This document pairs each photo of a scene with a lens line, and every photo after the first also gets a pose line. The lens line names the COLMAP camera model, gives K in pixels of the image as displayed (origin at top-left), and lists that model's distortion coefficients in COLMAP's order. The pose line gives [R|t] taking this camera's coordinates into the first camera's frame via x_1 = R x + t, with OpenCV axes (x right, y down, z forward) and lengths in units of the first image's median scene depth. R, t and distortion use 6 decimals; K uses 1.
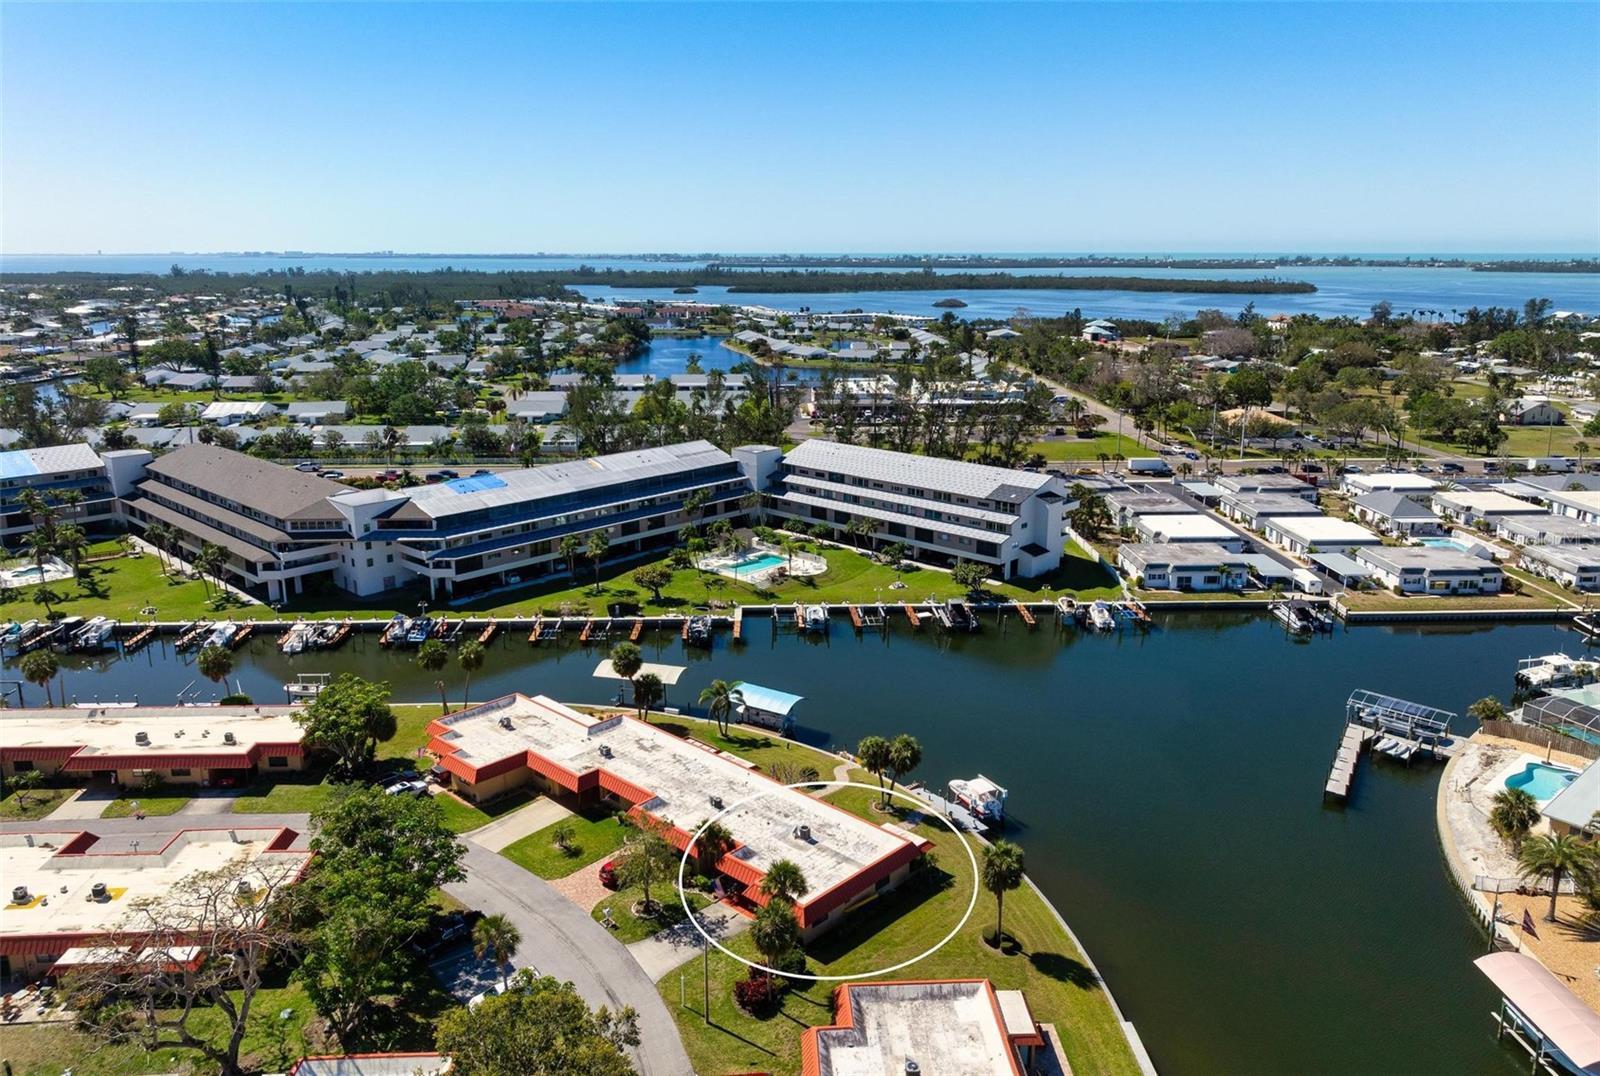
lens RADIAL K [[1105.4, 0, 793.4], [0, 1105.4, 536.1], [0, 0, 1]] dist [0.002709, -0.011123]
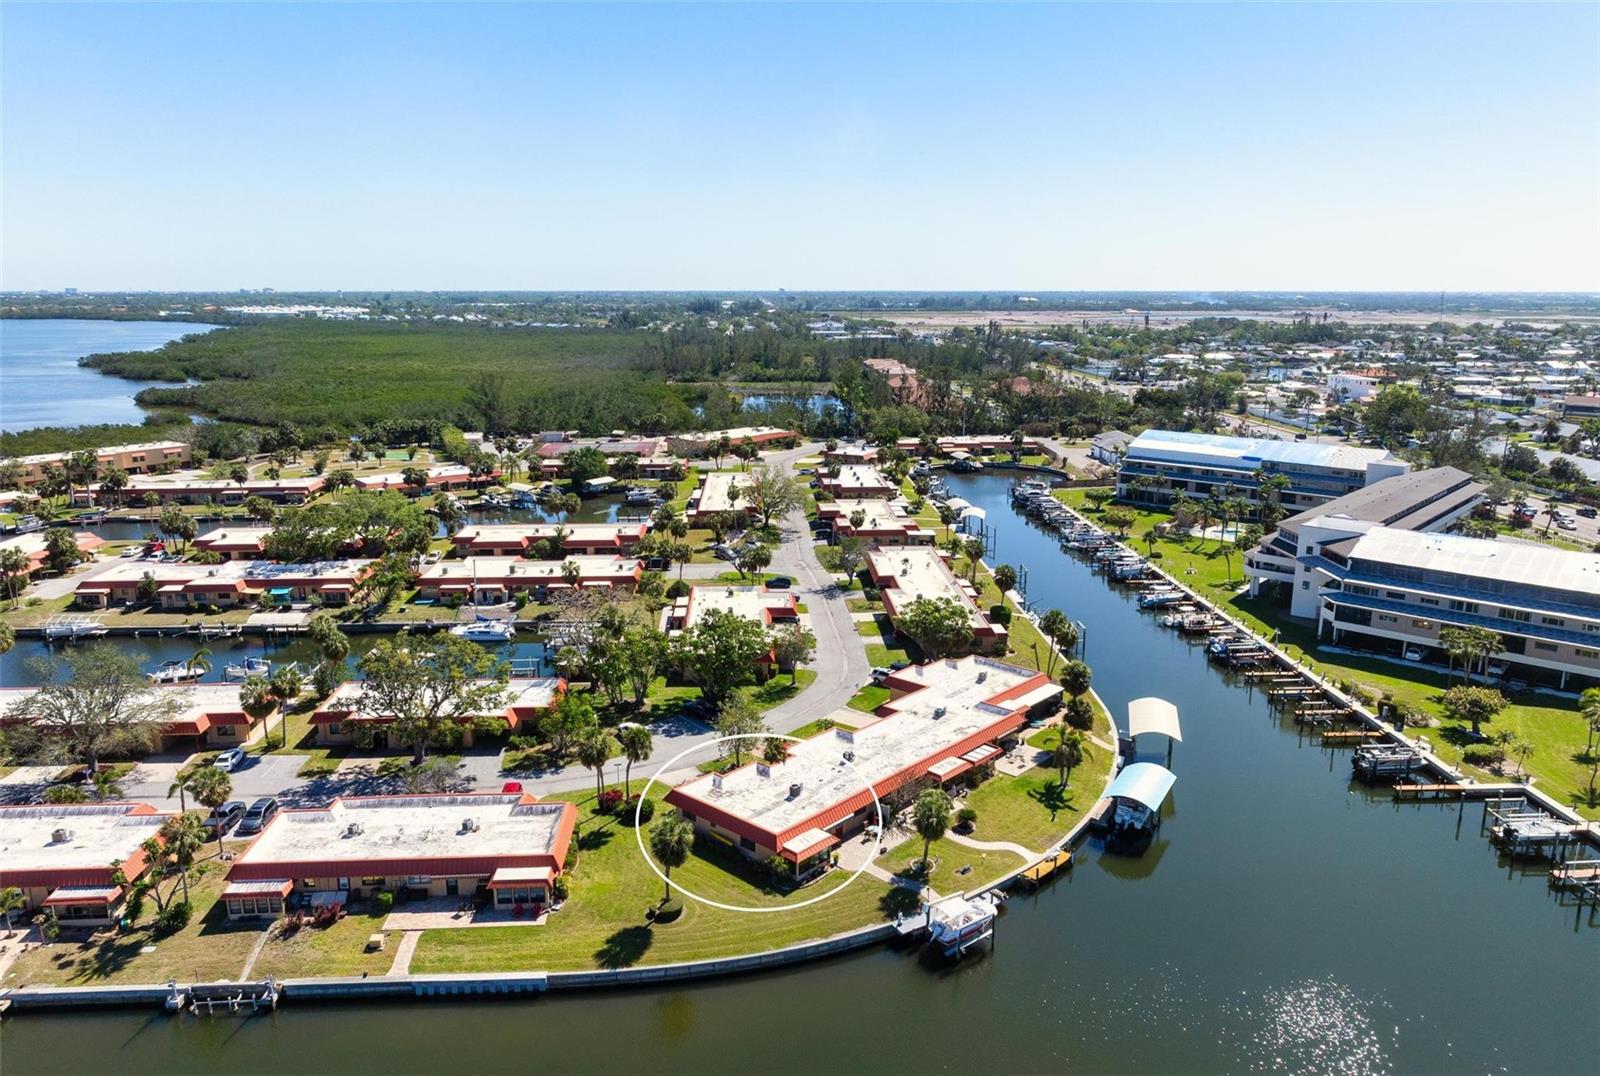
lens RADIAL K [[1105.4, 0, 793.4], [0, 1105.4, 536.1], [0, 0, 1]] dist [0.002709, -0.011123]
pose [[-0.000266, 0.213746, -0.976889, 0.566482], [-0.244383, 0.947255, 0.207329, -0.109252], [0.969679, 0.238791, 0.051984, 0.484496]]
